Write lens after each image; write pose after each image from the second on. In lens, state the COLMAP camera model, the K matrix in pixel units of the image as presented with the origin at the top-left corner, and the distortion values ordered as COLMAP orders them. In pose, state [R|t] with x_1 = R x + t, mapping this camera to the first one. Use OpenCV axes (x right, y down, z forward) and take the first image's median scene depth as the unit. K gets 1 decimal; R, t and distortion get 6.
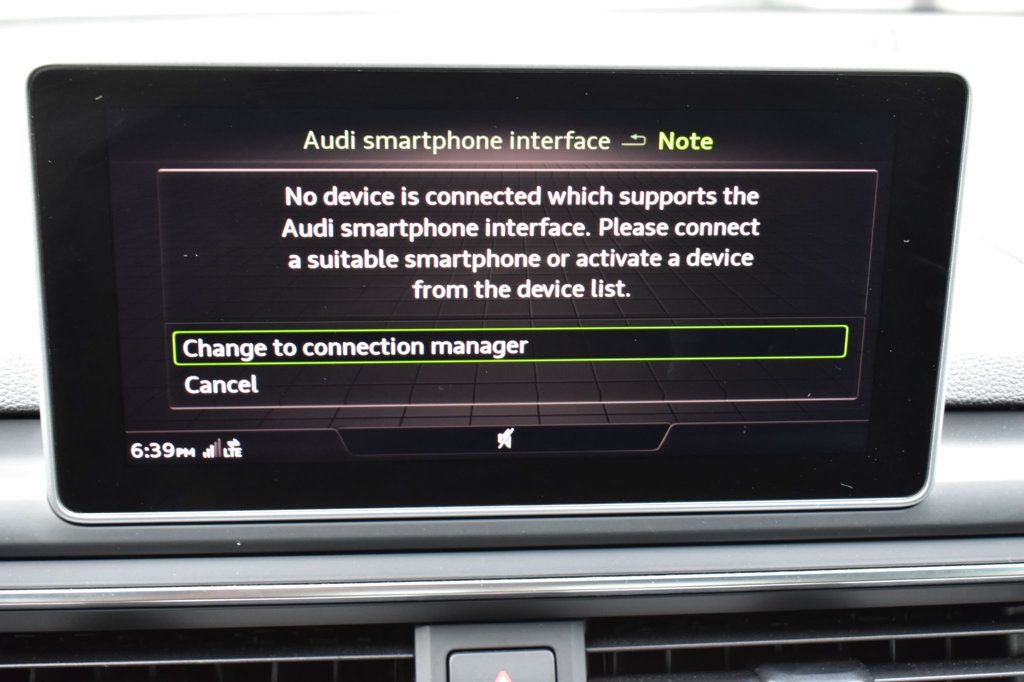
lens RADIAL K [[1479.7, 0, 506.7], [0, 1479.7, 332.1], [0, 0, 1]] dist [-0.019691, 0.000000]
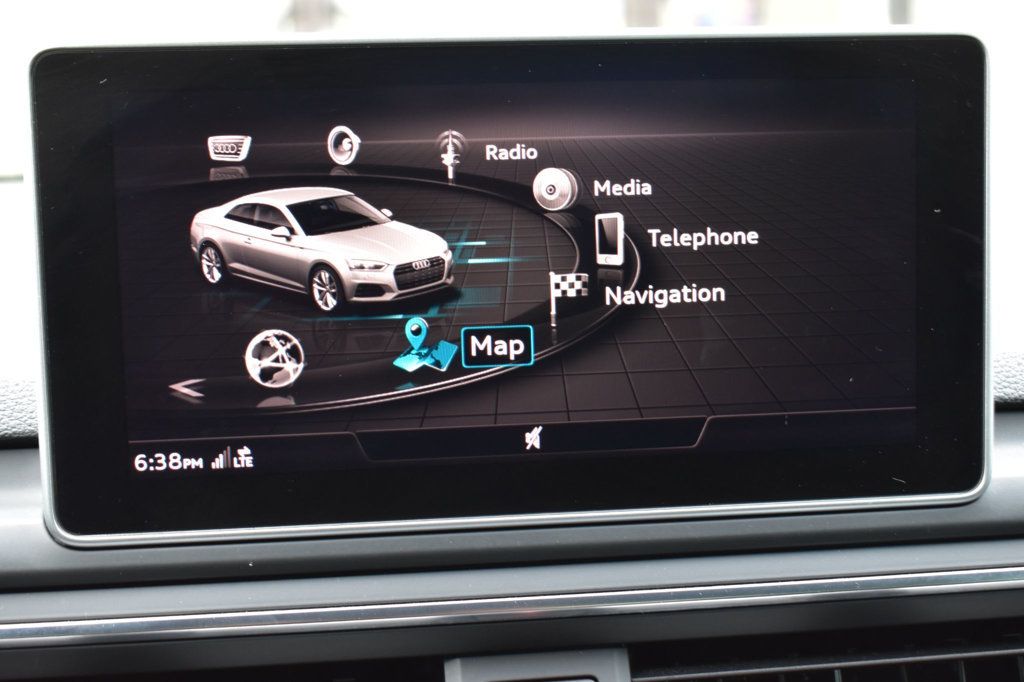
lens RADIAL K [[1479.7, 0, 517.8], [0, 1479.7, 341.7], [0, 0, 1]] dist [-0.019691, 0.000000]
pose [[0.998895, -0.045523, 0.011690, -0.018401], [0.046932, 0.979486, -0.195971, 0.189343], [-0.002530, 0.196303, 0.980540, 0.063630]]
